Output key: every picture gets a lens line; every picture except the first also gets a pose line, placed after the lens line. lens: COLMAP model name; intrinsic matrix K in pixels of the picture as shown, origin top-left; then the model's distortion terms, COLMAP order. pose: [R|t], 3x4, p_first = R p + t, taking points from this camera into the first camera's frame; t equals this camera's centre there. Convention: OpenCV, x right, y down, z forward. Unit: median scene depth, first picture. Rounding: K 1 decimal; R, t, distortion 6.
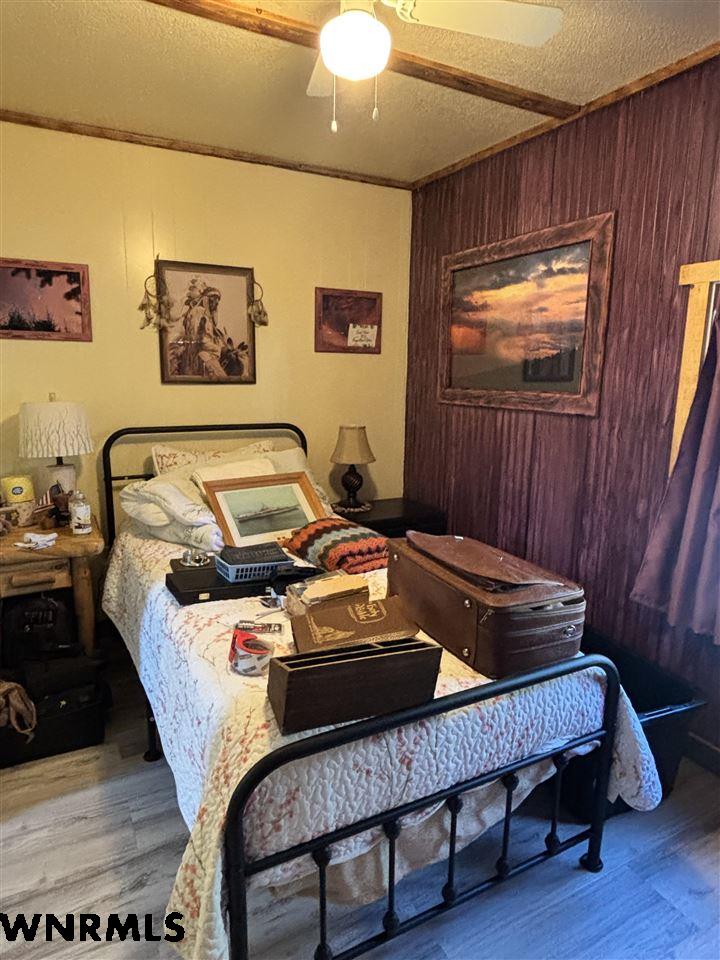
lens RADIAL K [[592.3, 0, 358.6], [0, 592.3, 482.2], [0, 0, 1]] dist [0.000343, -0.000782]
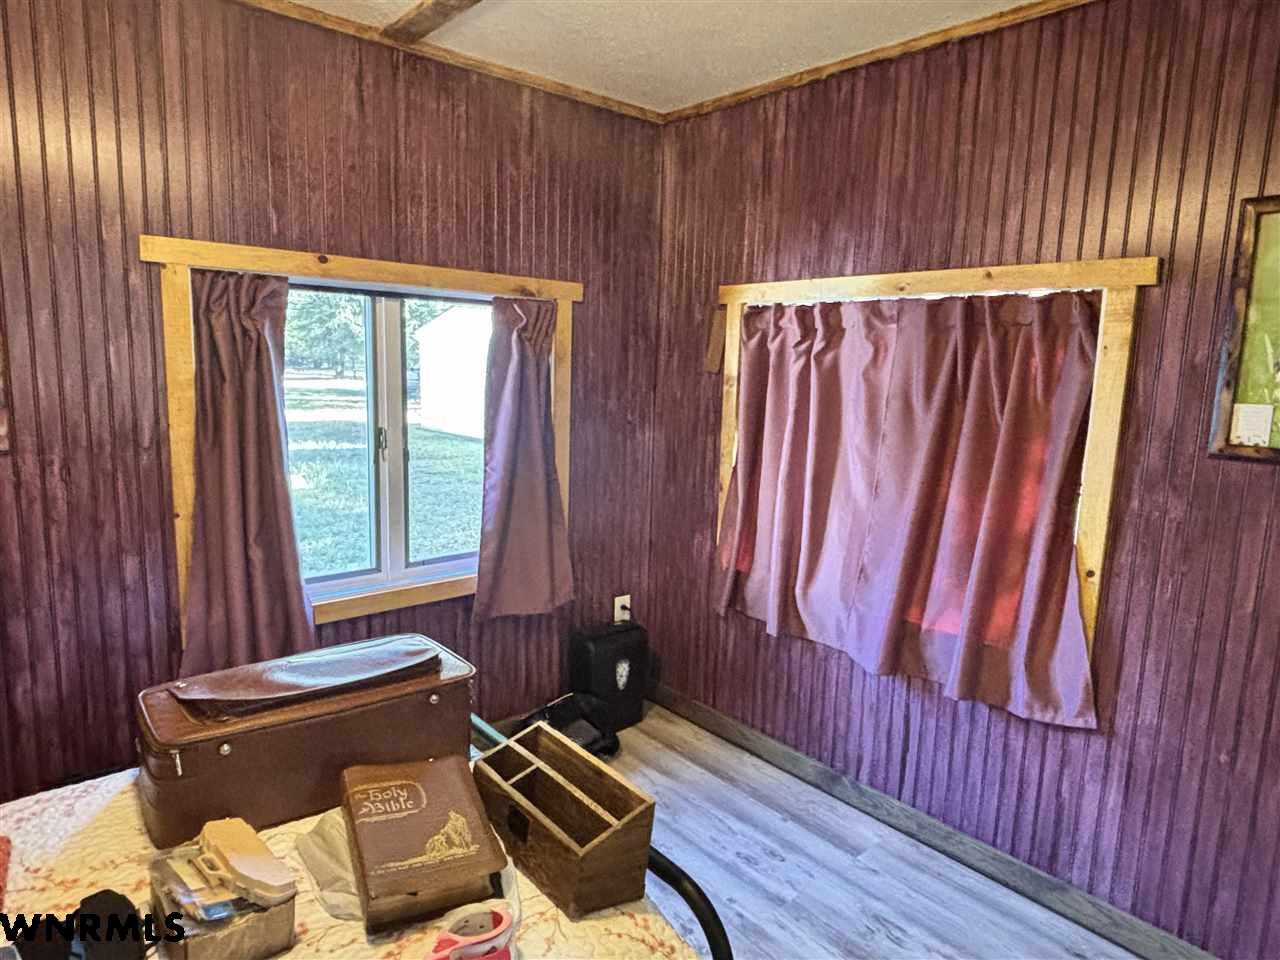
lens RADIAL K [[789.8, 0, 638.2], [0, 789.8, 480.2], [0, 0, 1]] dist [0.000343, -0.000782]
pose [[-0.210953, -0.161420, 0.964076, -0.590119], [0.149720, 0.969297, 0.195055, -0.167031], [-0.965962, 0.185489, -0.180308, 0.634898]]
